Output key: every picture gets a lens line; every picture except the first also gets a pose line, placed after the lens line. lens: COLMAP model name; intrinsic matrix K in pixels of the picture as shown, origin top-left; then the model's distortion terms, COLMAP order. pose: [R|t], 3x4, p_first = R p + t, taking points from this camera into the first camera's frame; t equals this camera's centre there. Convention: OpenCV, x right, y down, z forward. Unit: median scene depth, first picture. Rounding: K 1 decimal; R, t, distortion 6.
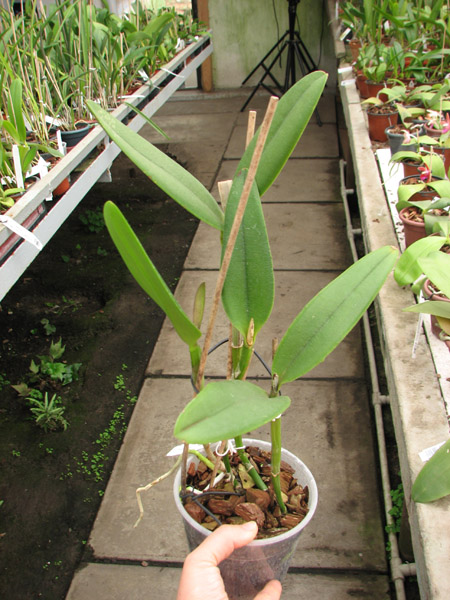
lens RADIAL K [[664.0, 0, 237.7], [0, 664.0, 301.1], [0, 0, 1]] dist [-0.192072, 0.289706]
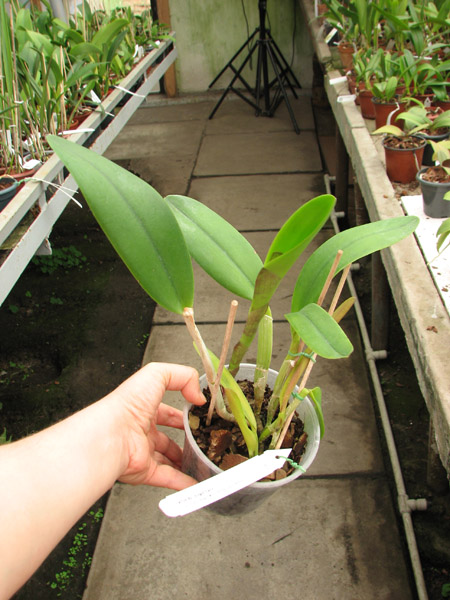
lens RADIAL K [[669.3, 0, 244.7], [0, 669.3, 304.2], [0, 0, 1]] dist [-0.205537, 0.309813]
pose [[0.997717, -0.040039, 0.054380, -0.013728], [0.039394, 0.999141, 0.012865, -0.098524], [-0.054848, -0.010694, 0.998437, 0.189366]]
